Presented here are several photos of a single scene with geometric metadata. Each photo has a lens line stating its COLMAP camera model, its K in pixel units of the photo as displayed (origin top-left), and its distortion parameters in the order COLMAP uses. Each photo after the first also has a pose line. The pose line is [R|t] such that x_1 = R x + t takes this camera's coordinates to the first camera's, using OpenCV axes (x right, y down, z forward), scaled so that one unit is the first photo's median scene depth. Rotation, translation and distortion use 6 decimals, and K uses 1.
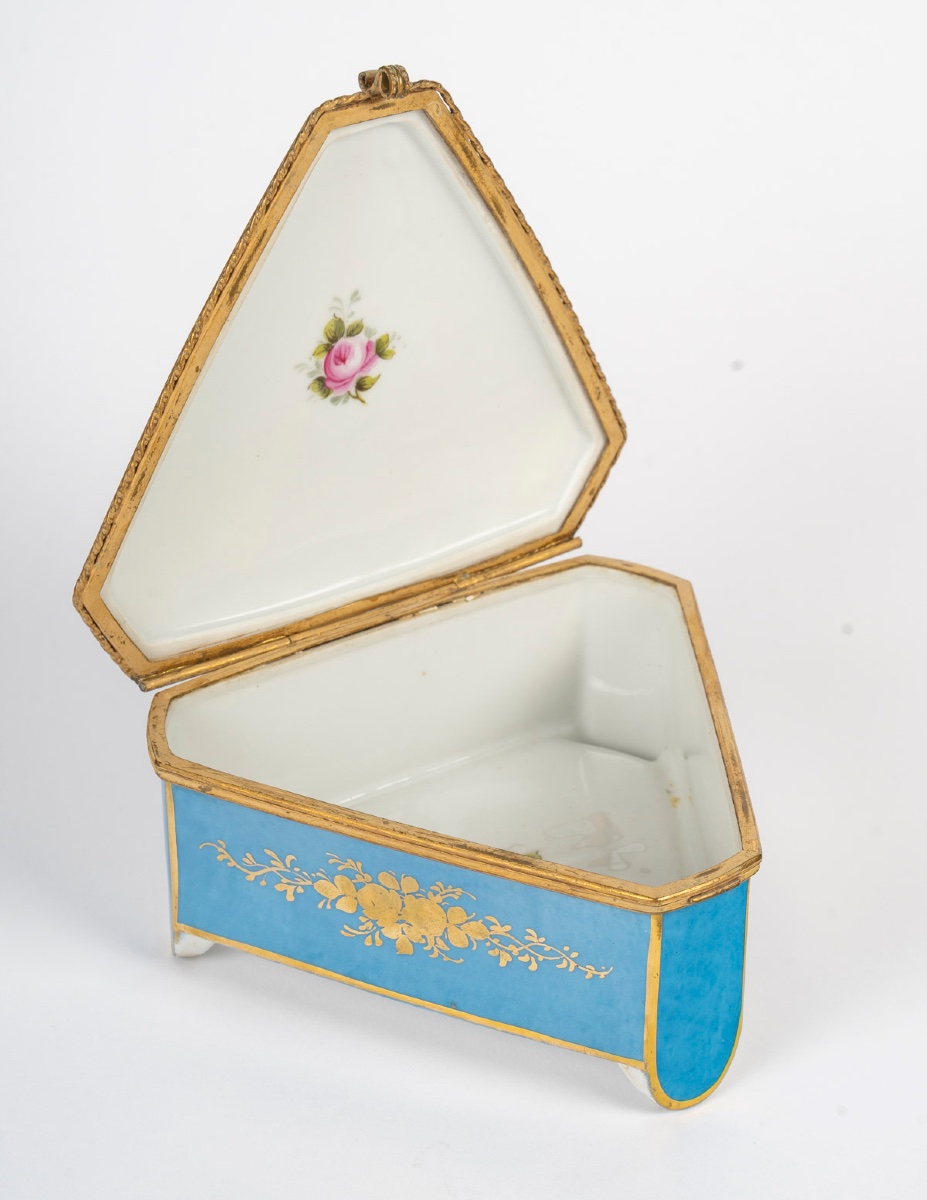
lens RADIAL K [[3069.0, 0, 464.2], [0, 3069.0, 599.2], [0, 0, 1]] dist [0.043280, 0.000000]
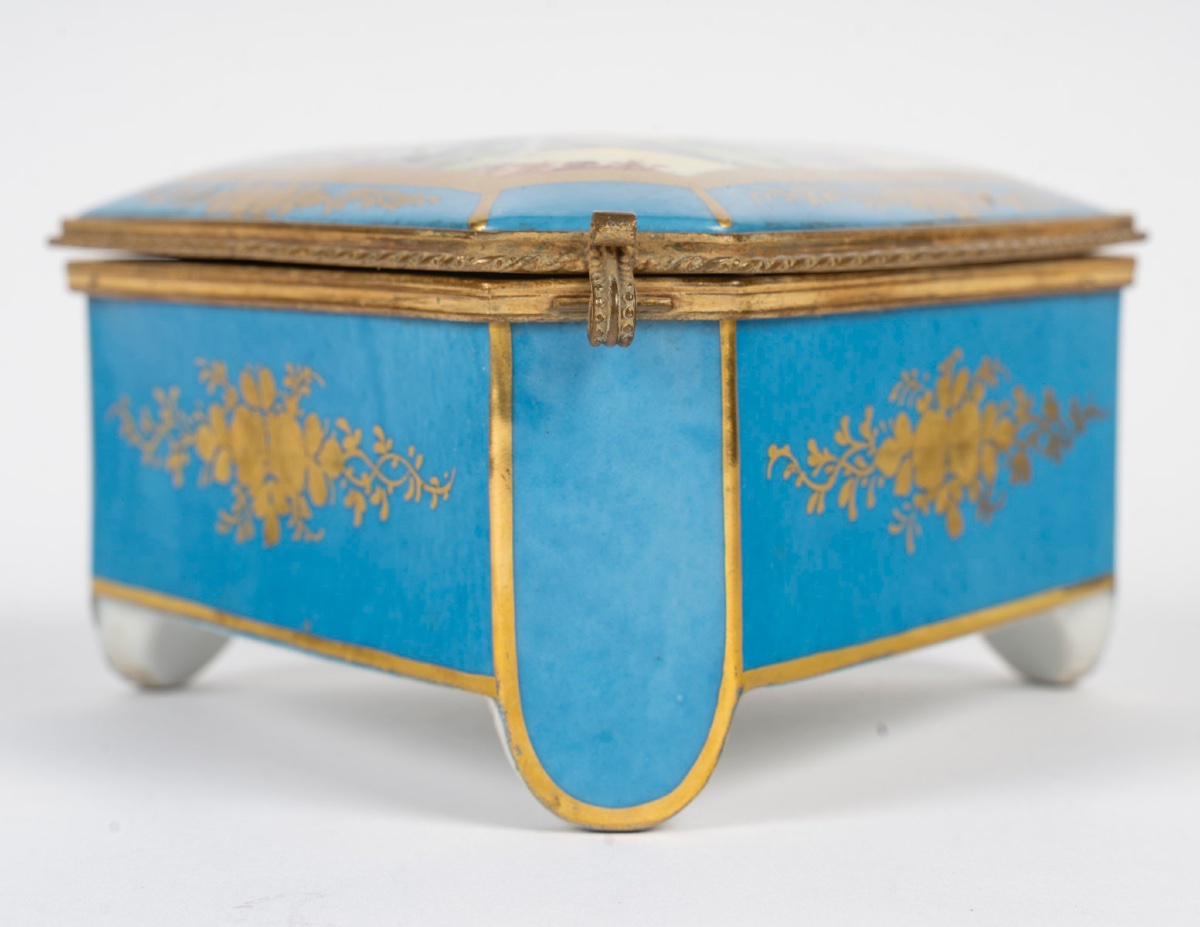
lens RADIAL K [[3447.1, 0, 601.8], [0, 3447.1, 460.7], [0, 0, 1]] dist [0.043510, 0.000000]
pose [[0.848869, 0.049807, -0.526251, 0.367836], [-0.252959, 0.912434, -0.321678, 0.291210], [0.464148, 0.406182, 0.787136, 0.517657]]
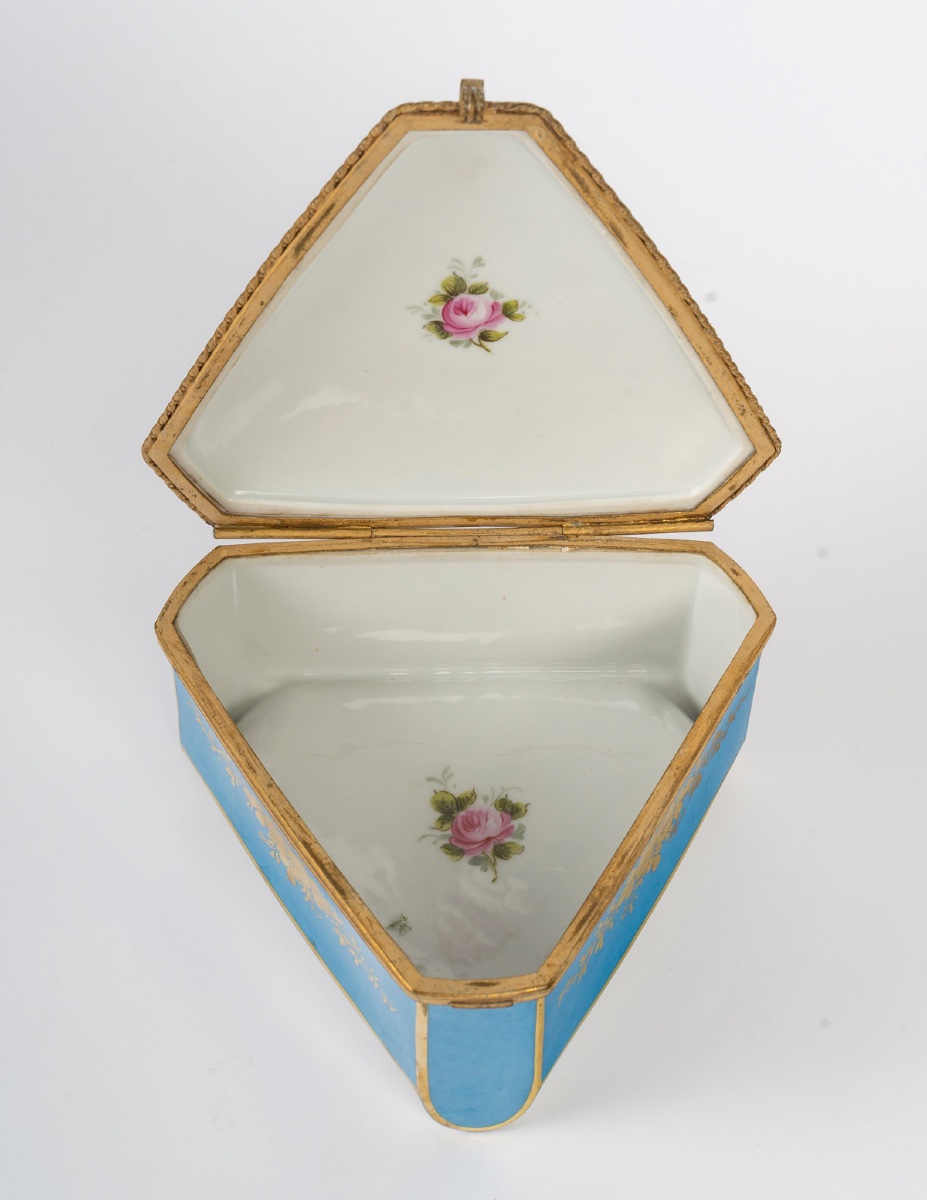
lens RADIAL K [[2339.4, 0, 428.0], [0, 2339.4, 542.3], [0, 0, 1]] dist [-0.004330, 0.000000]
pose [[0.839416, 0.393342, -0.375051, 0.277827], [-0.265499, 0.898911, 0.348525, -0.285600], [0.474227, -0.192982, 0.858992, 0.343975]]
